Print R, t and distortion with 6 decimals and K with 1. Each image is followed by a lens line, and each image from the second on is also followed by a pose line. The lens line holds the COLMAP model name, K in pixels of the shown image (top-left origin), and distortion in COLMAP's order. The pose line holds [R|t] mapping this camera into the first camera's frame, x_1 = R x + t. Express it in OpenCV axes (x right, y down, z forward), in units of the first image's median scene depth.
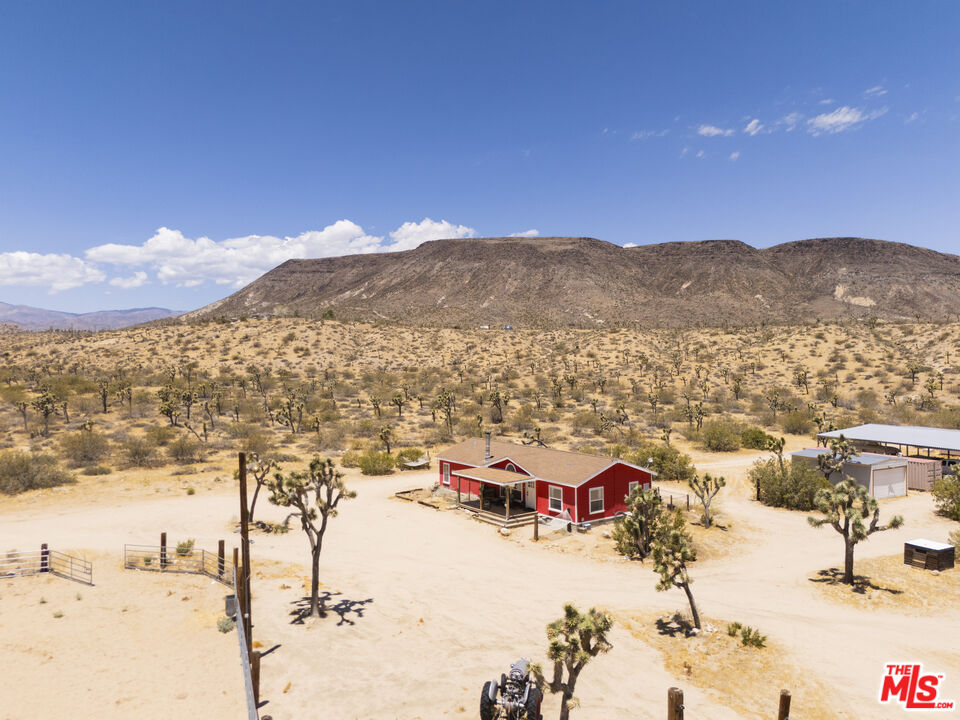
lens RADIAL K [[698.2, 0, 476.6], [0, 698.2, 360.8], [0, 0, 1]] dist [0.063468, -0.060026]
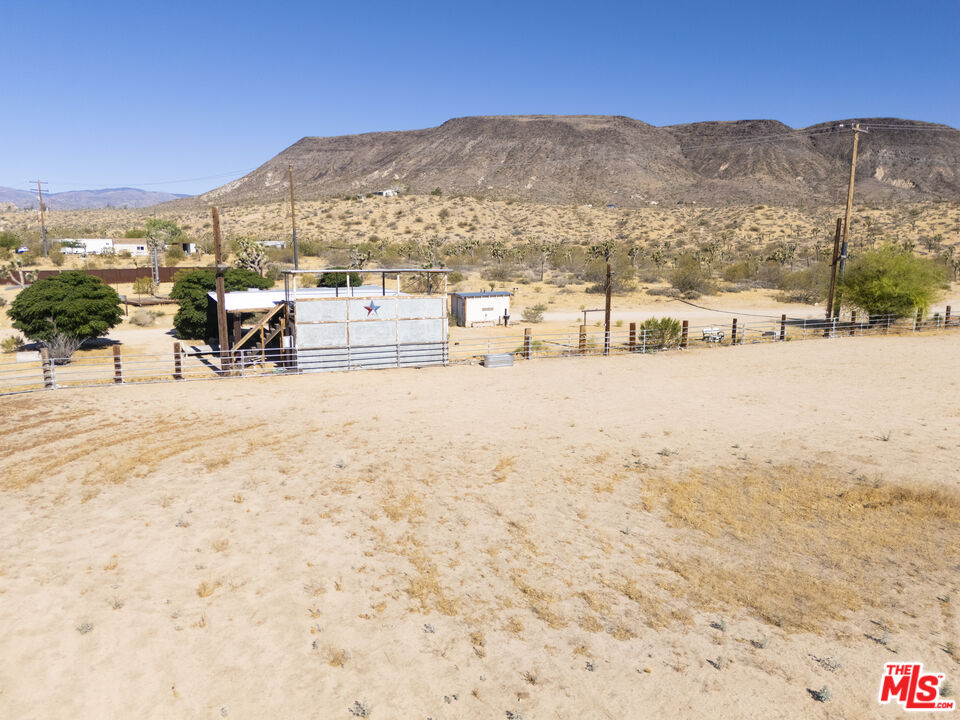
lens RADIAL K [[698.2, 0, 479.6], [0, 698.2, 364.0], [0, 0, 1]] dist [0.063468, -0.060026]
pose [[0.999630, 0.000283, 0.027210, -0.088526], [-0.004761, 0.986339, 0.164657, 0.005938], [-0.026792, -0.164726, 0.985975, -0.022516]]
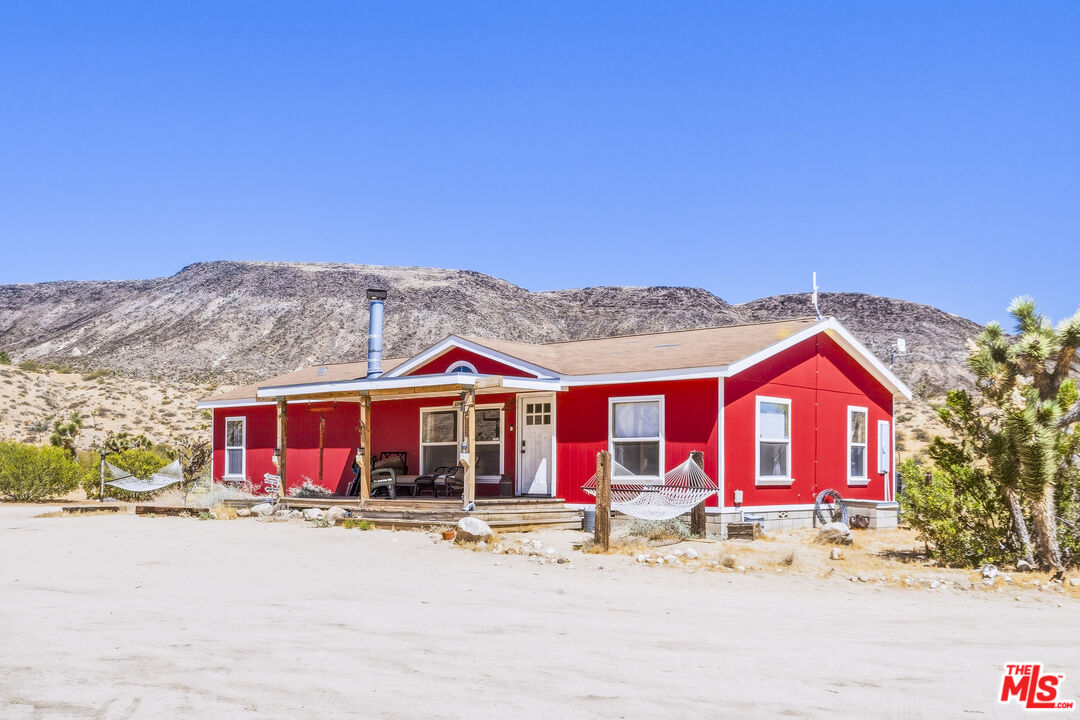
lens RADIAL K [[1141.6, 0, 567.1], [0, 1141.6, 444.6], [0, 0, 1]] dist [-0.008353, 0.000000]
pose [[0.969617, 0.018425, 0.243934, -0.001481], [-0.010566, 0.999383, -0.033488, 0.010920], [-0.244400, 0.029893, 0.969214, 0.027973]]
